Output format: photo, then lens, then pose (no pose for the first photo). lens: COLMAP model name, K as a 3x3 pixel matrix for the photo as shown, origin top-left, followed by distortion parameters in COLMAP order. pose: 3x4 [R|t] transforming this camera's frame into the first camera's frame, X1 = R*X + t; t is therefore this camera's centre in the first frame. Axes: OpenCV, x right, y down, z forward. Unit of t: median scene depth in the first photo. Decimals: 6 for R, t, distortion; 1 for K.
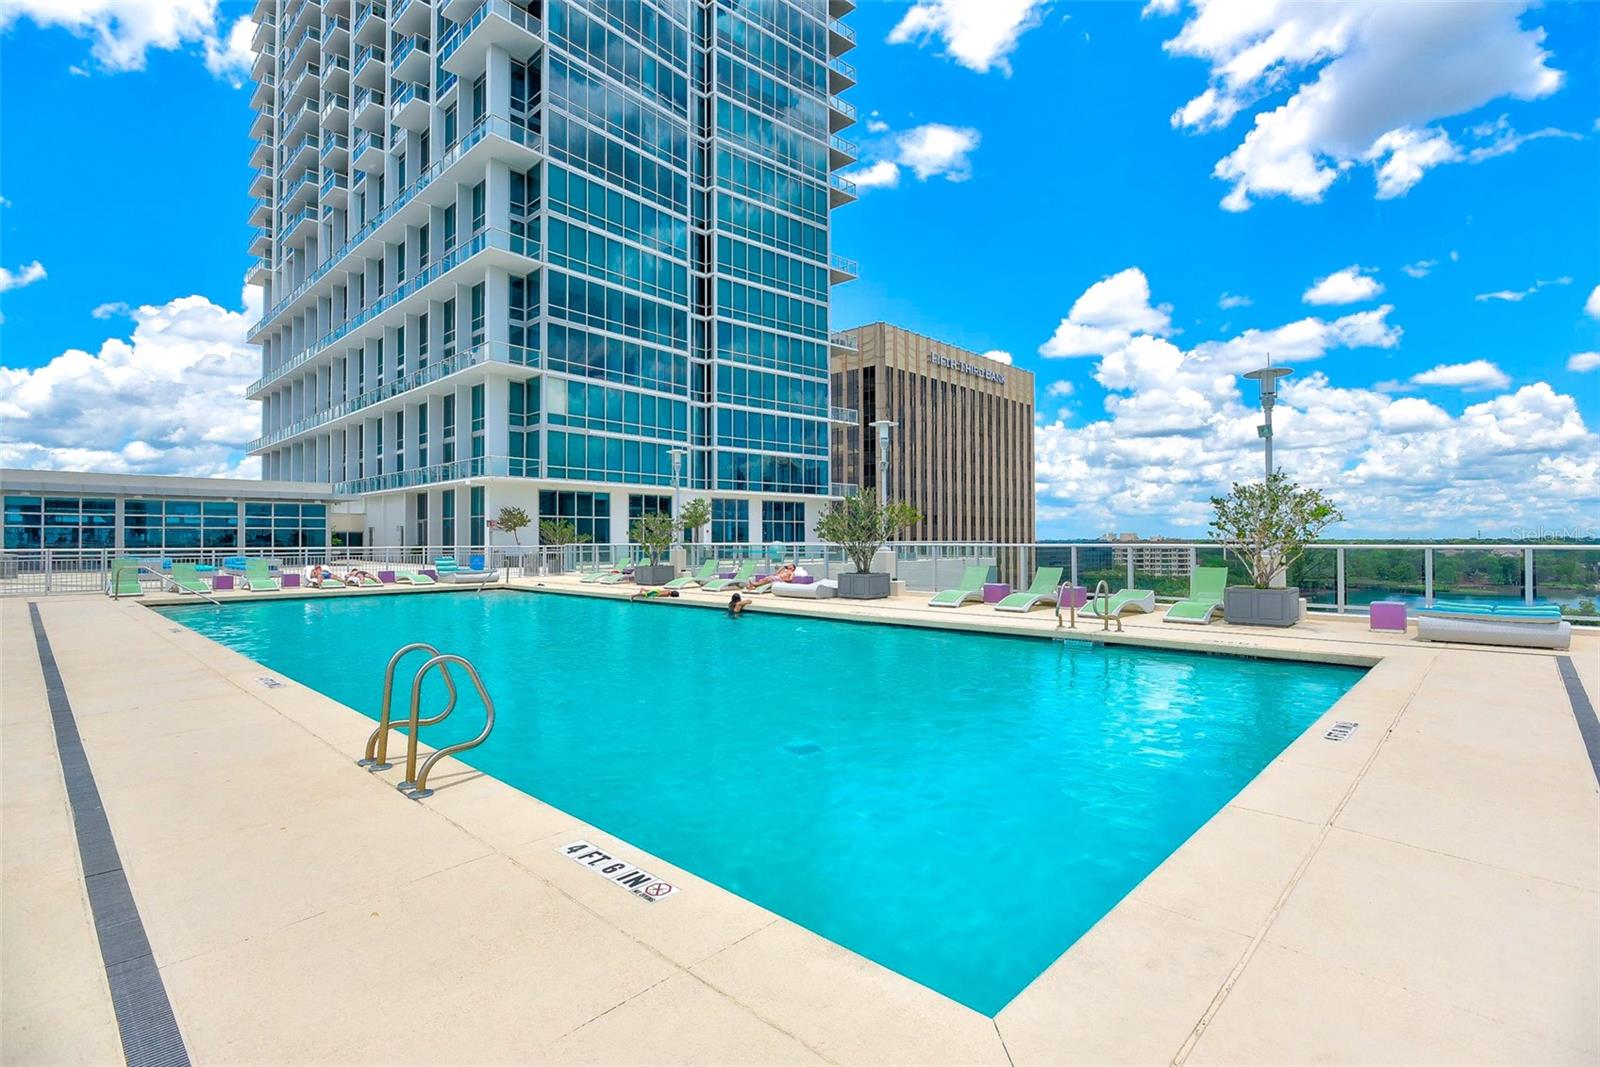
lens RADIAL K [[764.0, 0, 802.2], [0, 764.0, 530.6], [0, 0, 1]] dist [0.005357, 0.000324]
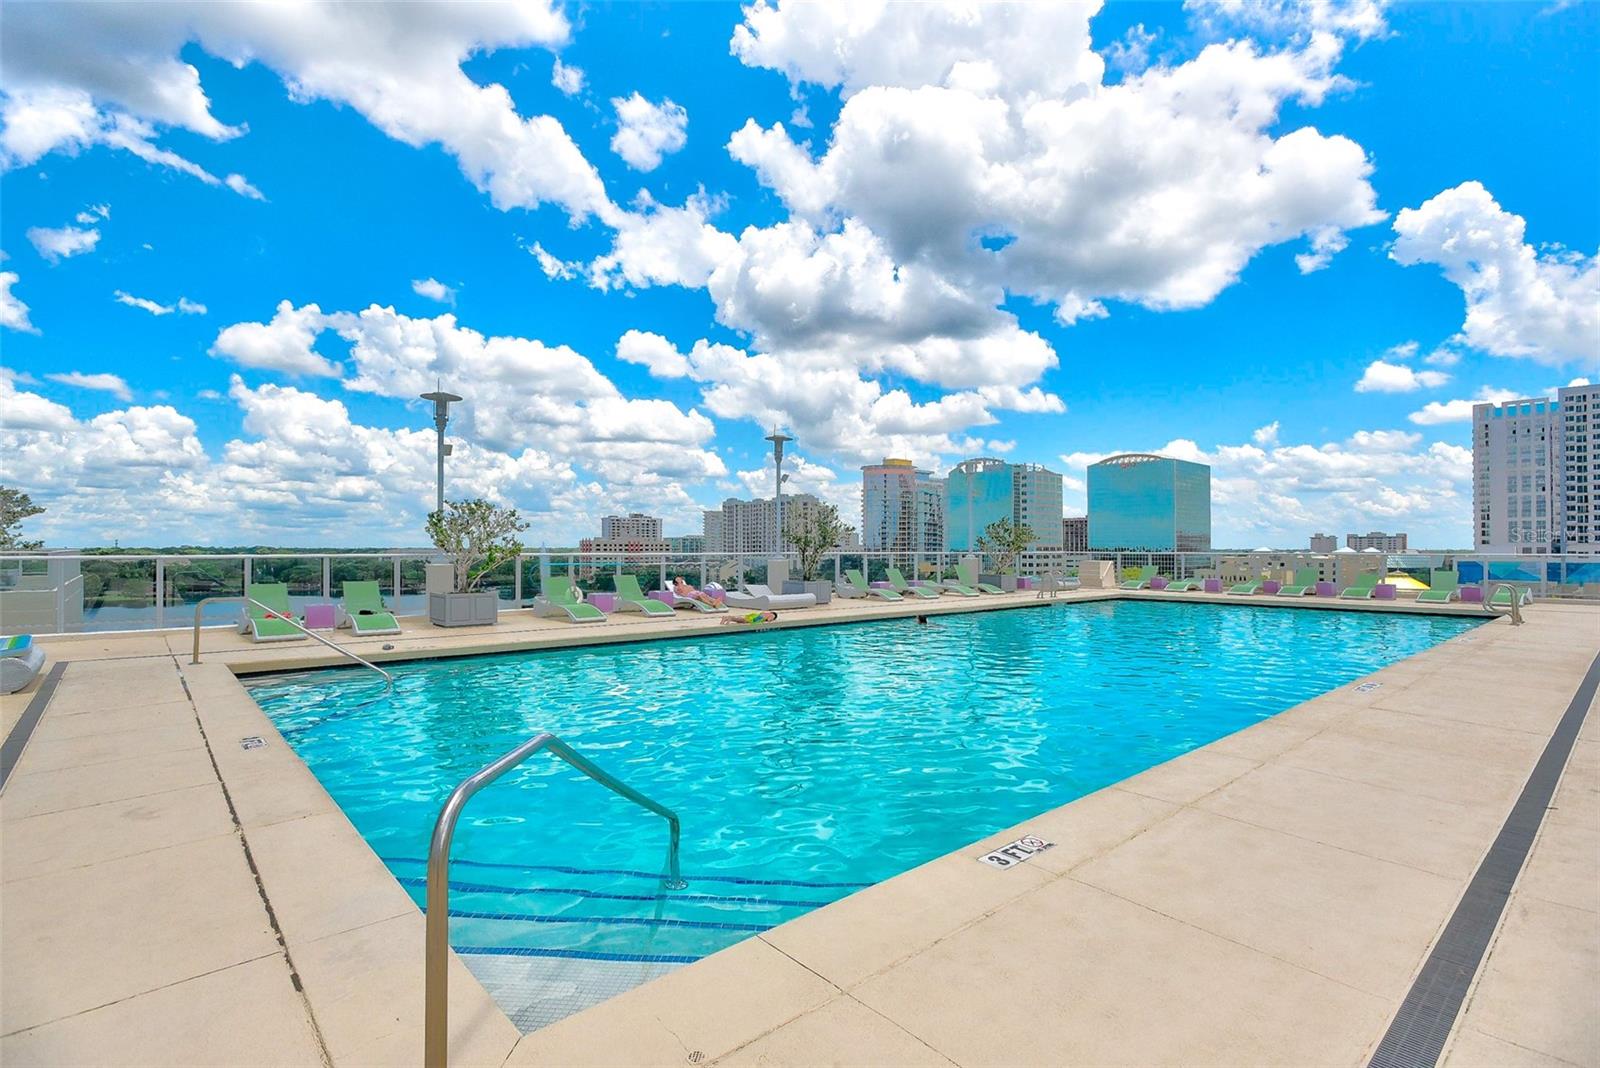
lens RADIAL K [[764.0, 0, 800.9], [0, 764.0, 538.3], [0, 0, 1]] dist [0.005357, 0.000324]
pose [[0.094534, 0.017732, 0.995364, -0.633049], [-0.015462, 0.999747, -0.016341, 0.006996], [-0.995402, -0.013846, 0.094785, 0.558515]]
